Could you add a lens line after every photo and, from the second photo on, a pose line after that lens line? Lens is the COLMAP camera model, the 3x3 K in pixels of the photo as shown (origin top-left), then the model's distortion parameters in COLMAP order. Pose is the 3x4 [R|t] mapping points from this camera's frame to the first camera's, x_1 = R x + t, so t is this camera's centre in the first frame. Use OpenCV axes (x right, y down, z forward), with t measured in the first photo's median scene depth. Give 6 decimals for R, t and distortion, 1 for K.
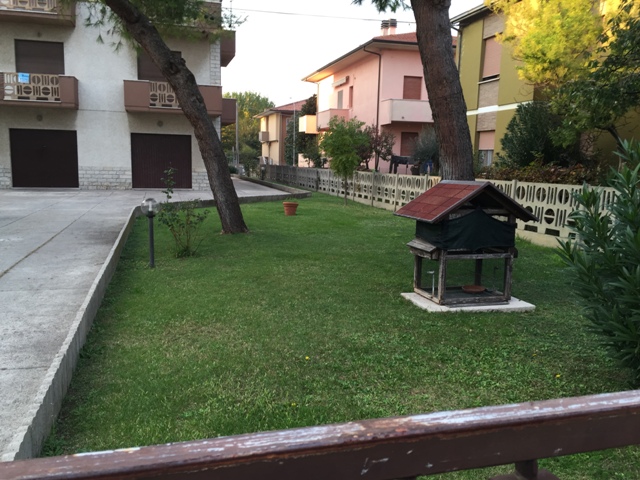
lens RADIAL K [[550.1, 0, 324.1], [0, 550.1, 237.8], [0, 0, 1]] dist [0.095797, -0.135369]
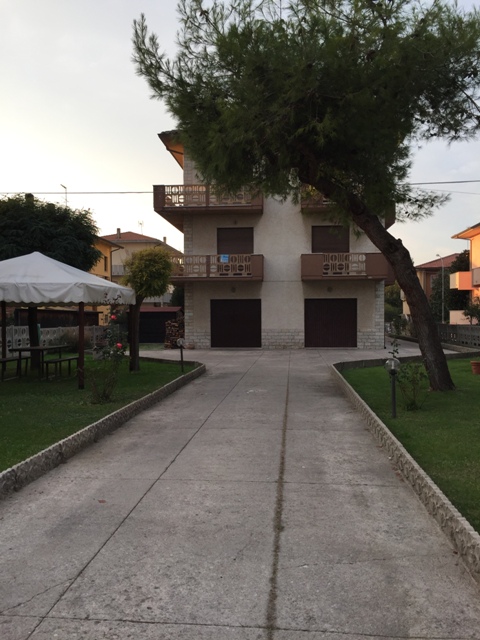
lens RADIAL K [[539.5, 0, 255.2], [0, 539.5, 327.0], [0, 0, 1]] dist [0.091873, -0.114435]
pose [[0.929866, -0.019405, -0.367387, -0.125091], [-0.026258, 0.992561, -0.118887, 0.006028], [0.366961, 0.120196, 0.922439, -0.148146]]
